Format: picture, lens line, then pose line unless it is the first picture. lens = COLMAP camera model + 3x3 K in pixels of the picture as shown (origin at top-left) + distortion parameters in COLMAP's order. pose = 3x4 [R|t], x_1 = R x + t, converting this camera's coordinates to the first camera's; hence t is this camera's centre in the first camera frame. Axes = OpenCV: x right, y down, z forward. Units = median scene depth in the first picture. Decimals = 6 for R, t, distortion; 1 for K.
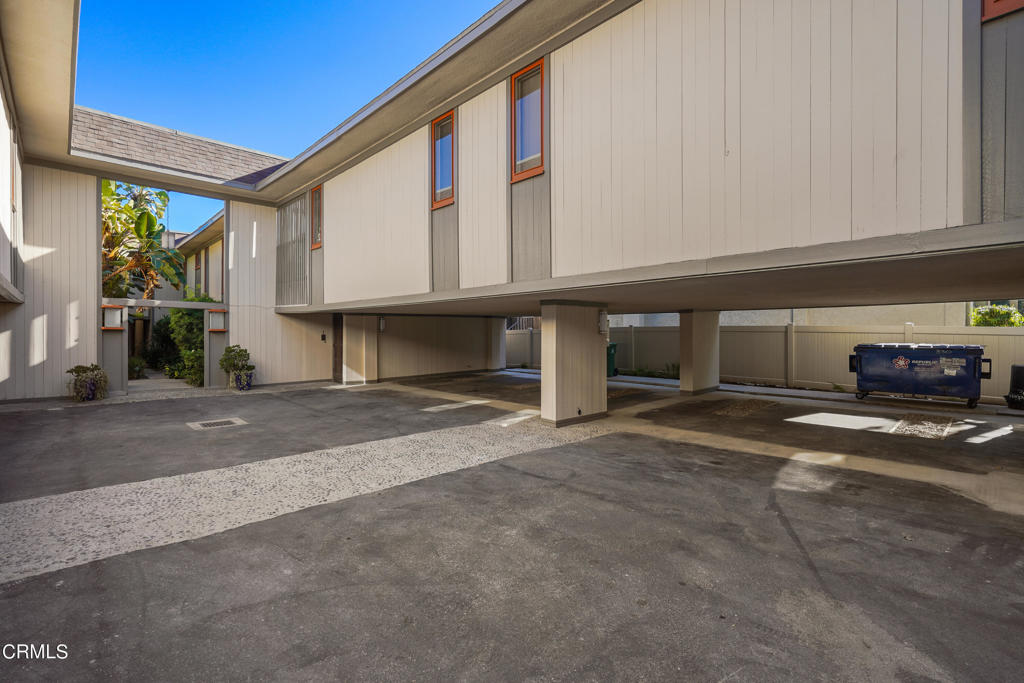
lens RADIAL K [[471.4, 0, 510.4], [0, 471.4, 333.4], [0, 0, 1]] dist [-0.004074, 0.000305]
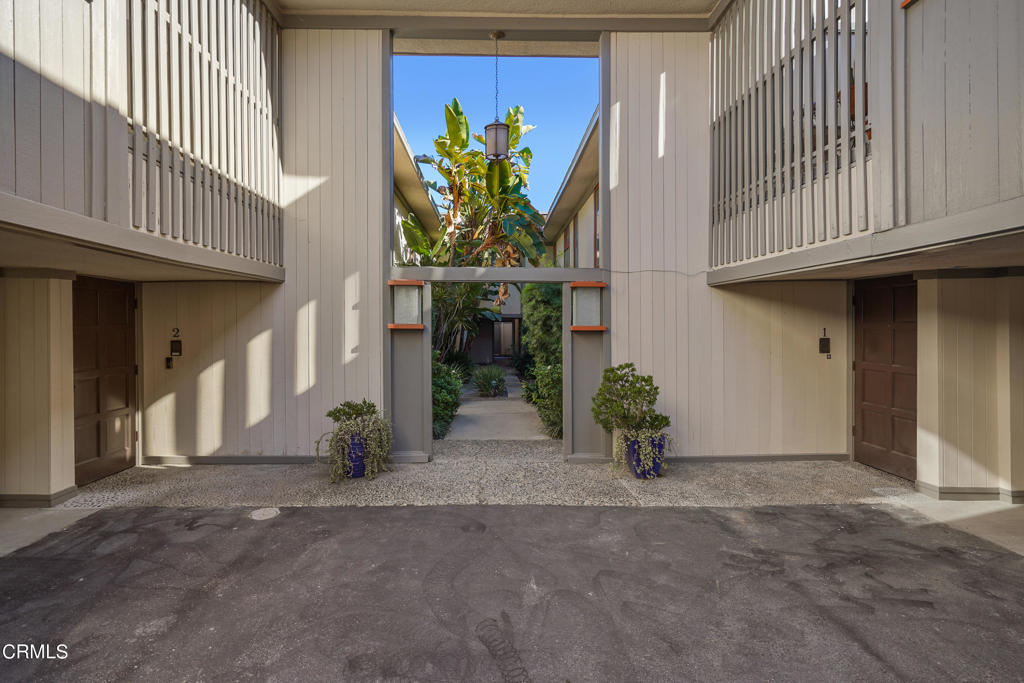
lens RADIAL K [[471.4, 0, 508.7], [0, 471.4, 335.5], [0, 0, 1]] dist [-0.004074, 0.000305]
pose [[0.747148, 0.000149, -0.664658, -0.380739], [0.003950, 0.999981, 0.004664, -0.002552], [0.664646, -0.006110, 0.747133, 0.615452]]
